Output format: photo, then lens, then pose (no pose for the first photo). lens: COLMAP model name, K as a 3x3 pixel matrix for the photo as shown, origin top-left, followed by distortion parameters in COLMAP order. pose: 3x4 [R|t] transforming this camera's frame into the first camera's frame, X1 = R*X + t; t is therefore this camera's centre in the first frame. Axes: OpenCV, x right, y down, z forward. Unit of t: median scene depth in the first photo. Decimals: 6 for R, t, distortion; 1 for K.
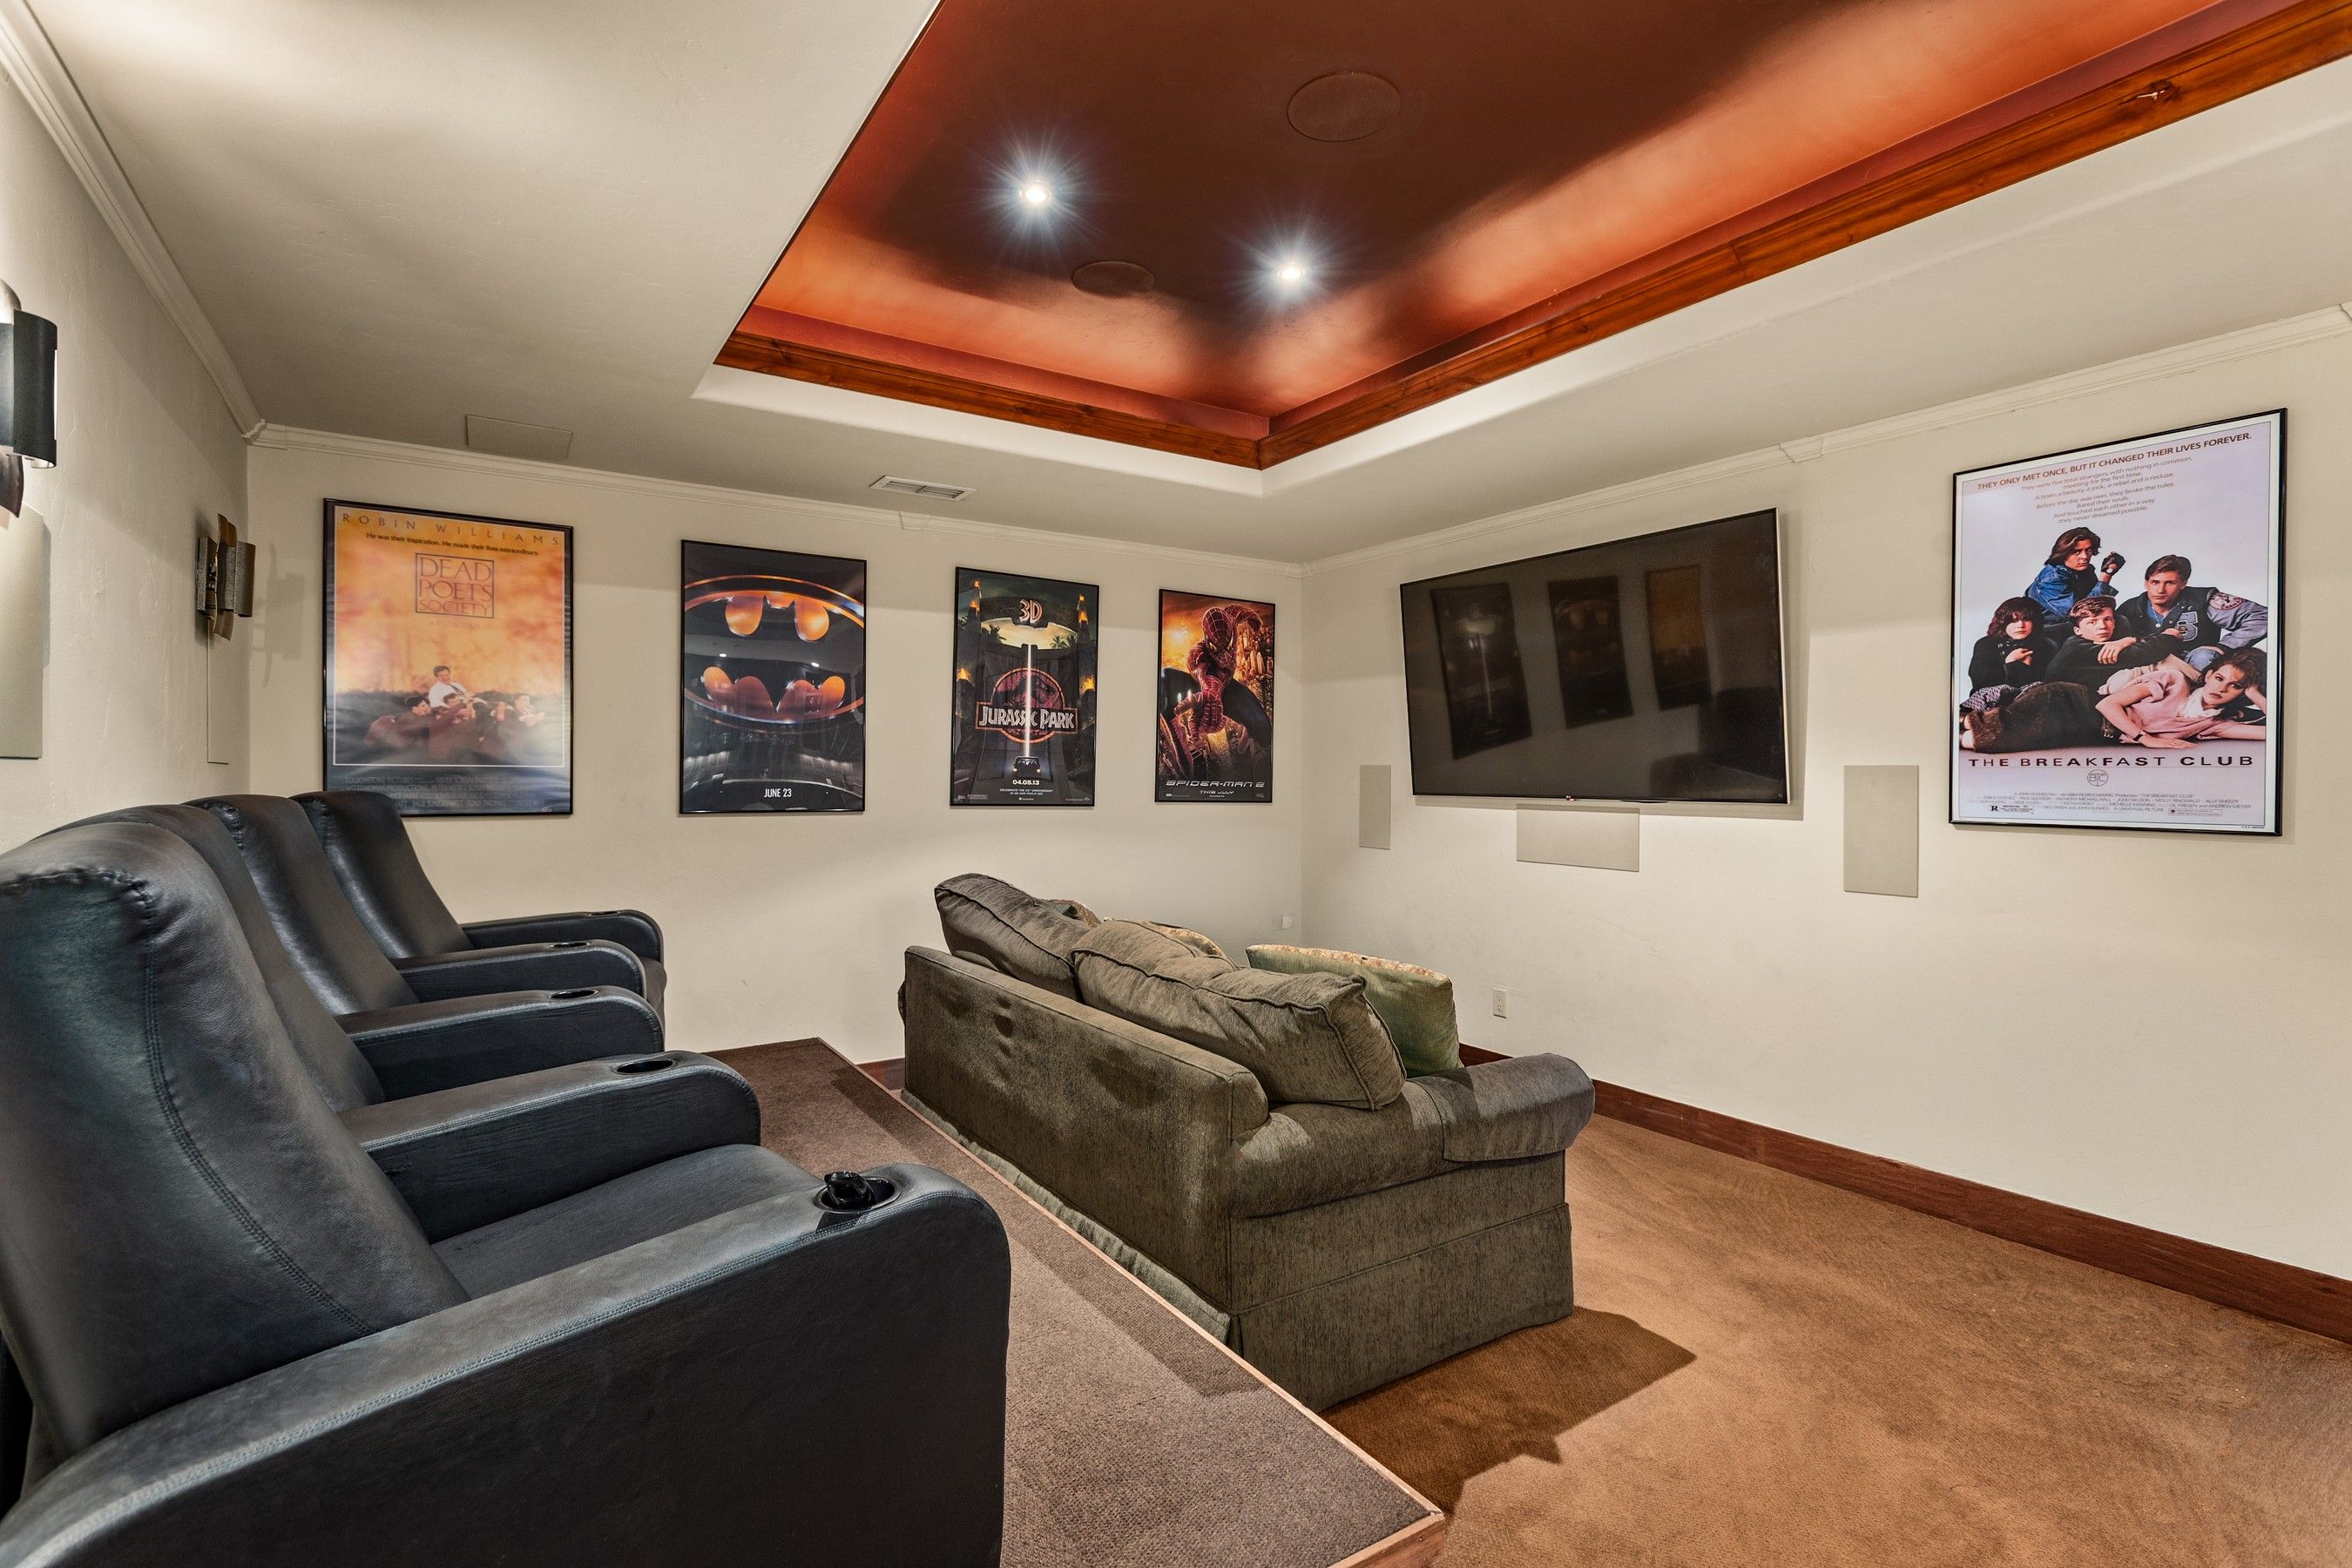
lens RADIAL K [[1093.2, 0, 1172.2], [0, 1093.2, 779.1], [0, 0, 1]] dist [0.021422, -0.000810]
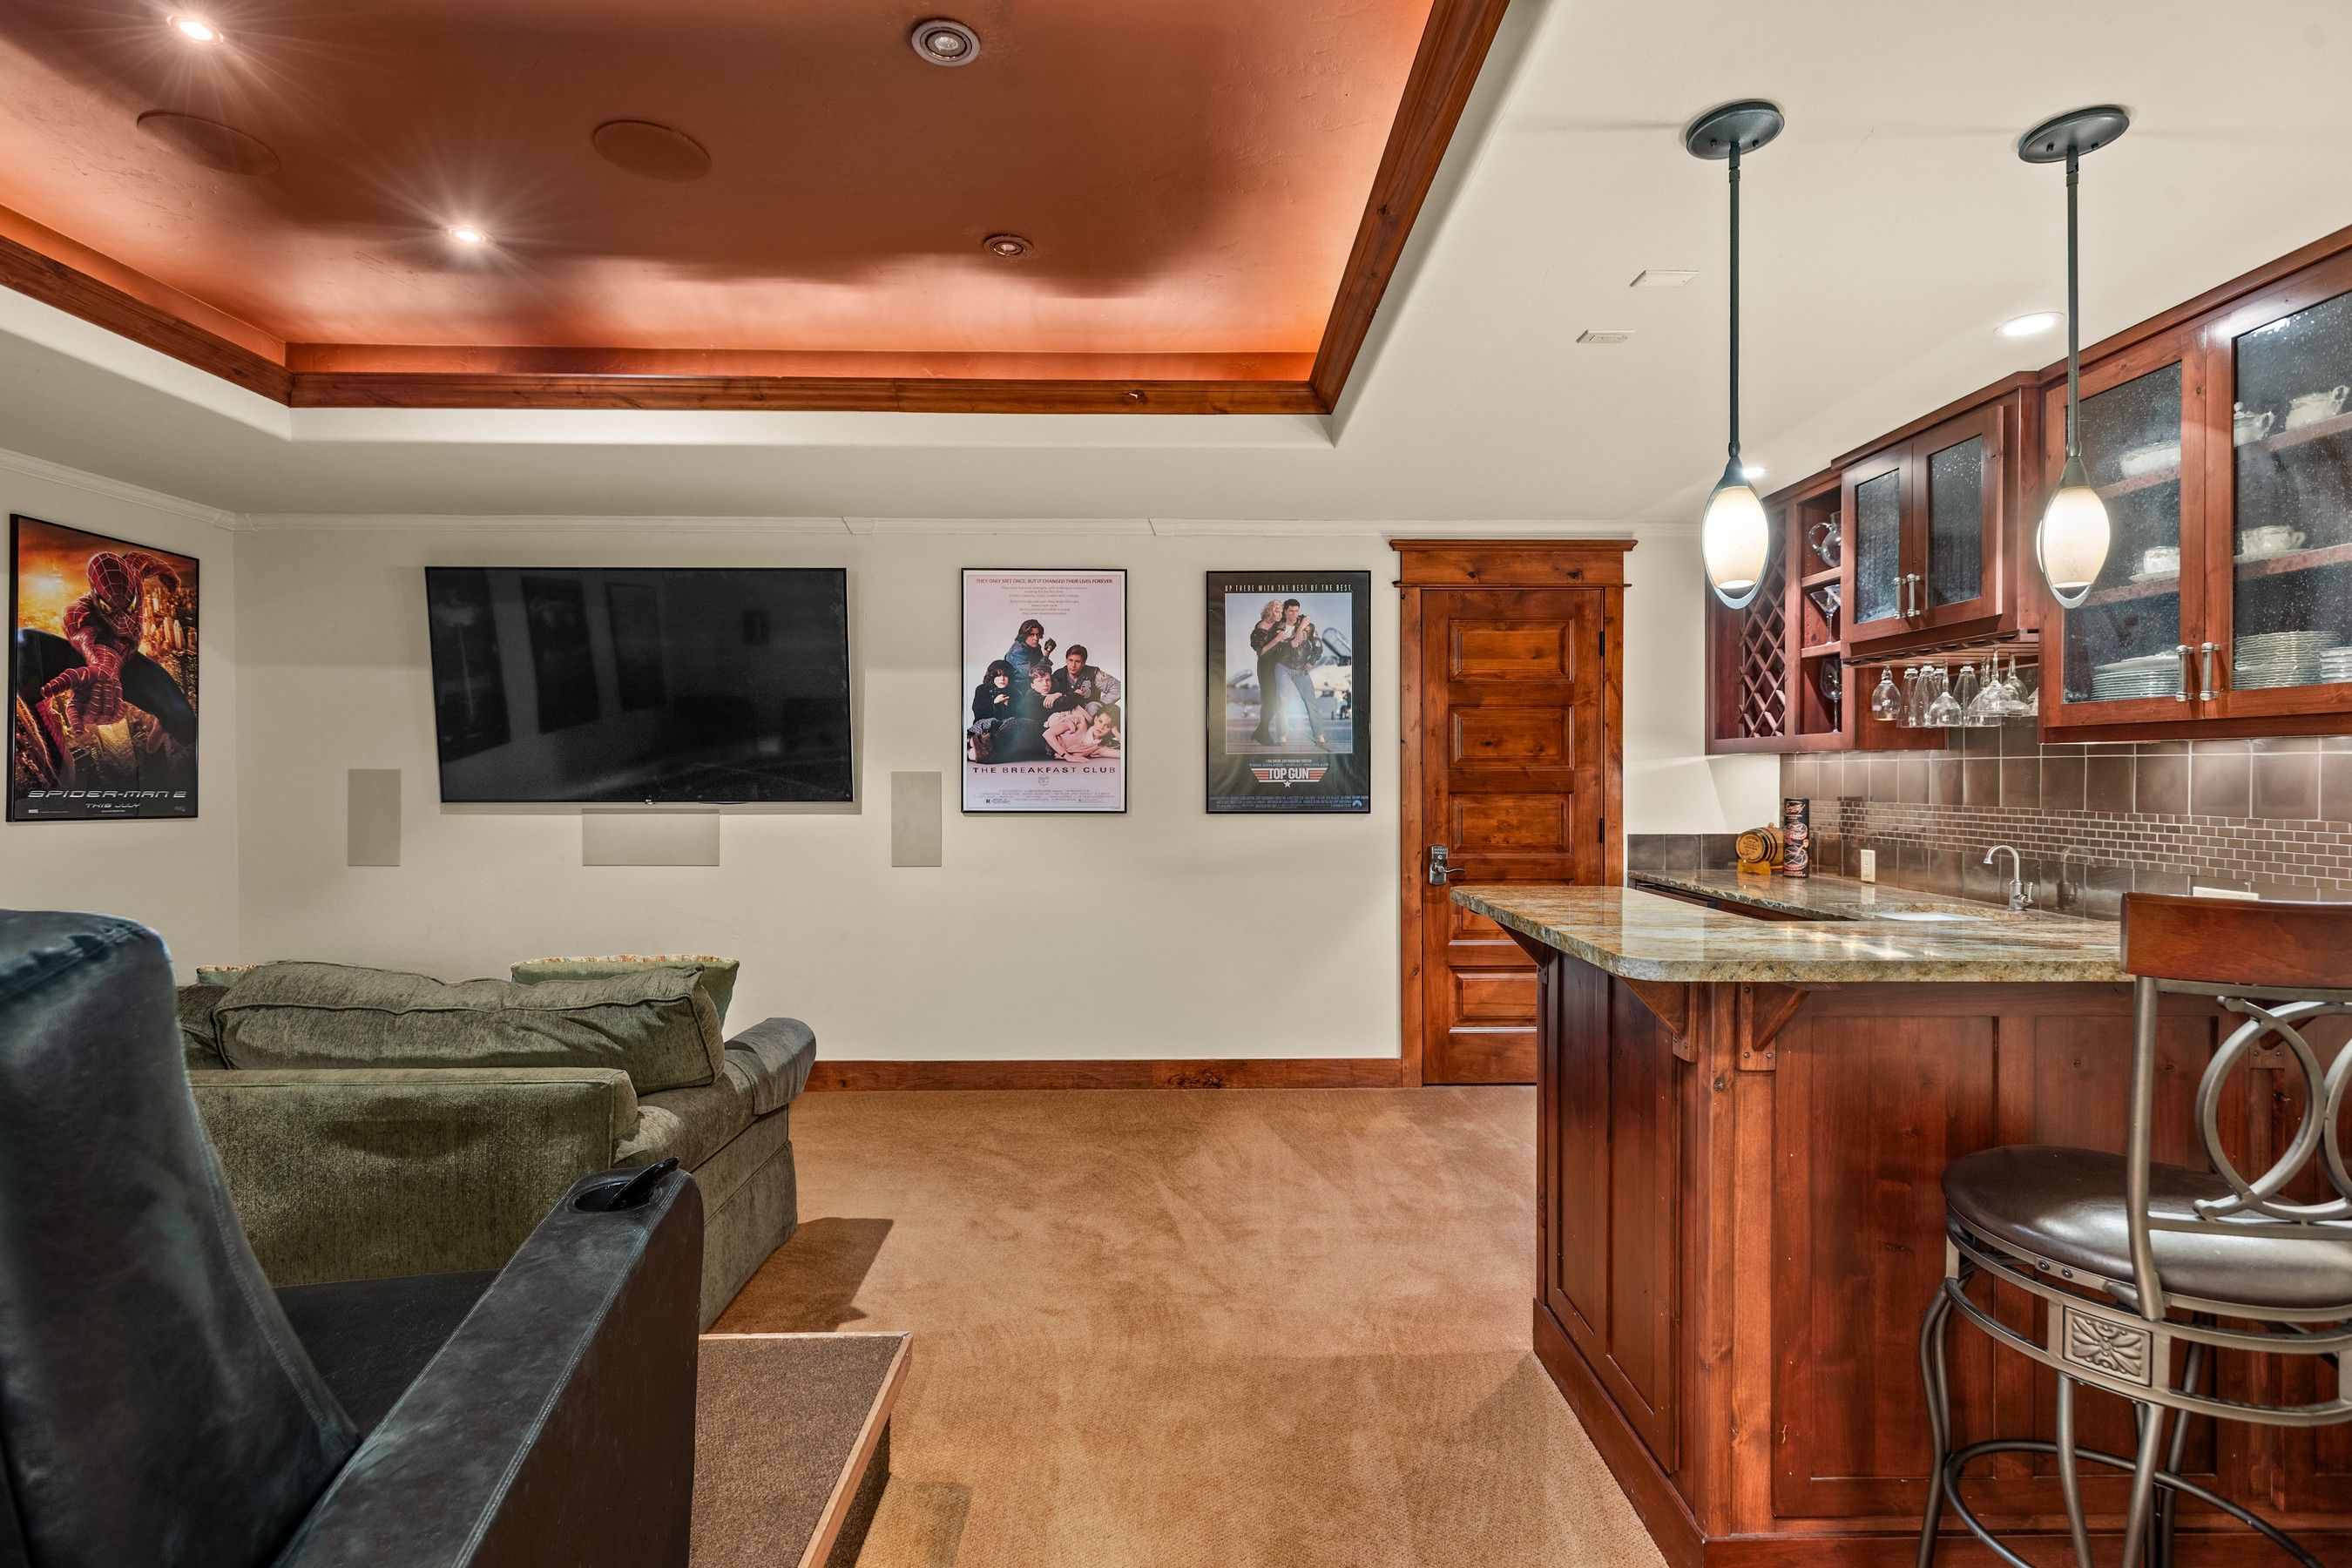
lens RADIAL K [[1093.2, 0, 1172.2], [0, 1093.2, 779.1], [0, 0, 1]] dist [0.021422, -0.000810]
pose [[0.544679, -0.004679, 0.838631, -0.337203], [0.006688, 0.999977, 0.001236, -0.003236], [-0.838618, 0.004935, 0.544698, 0.001372]]
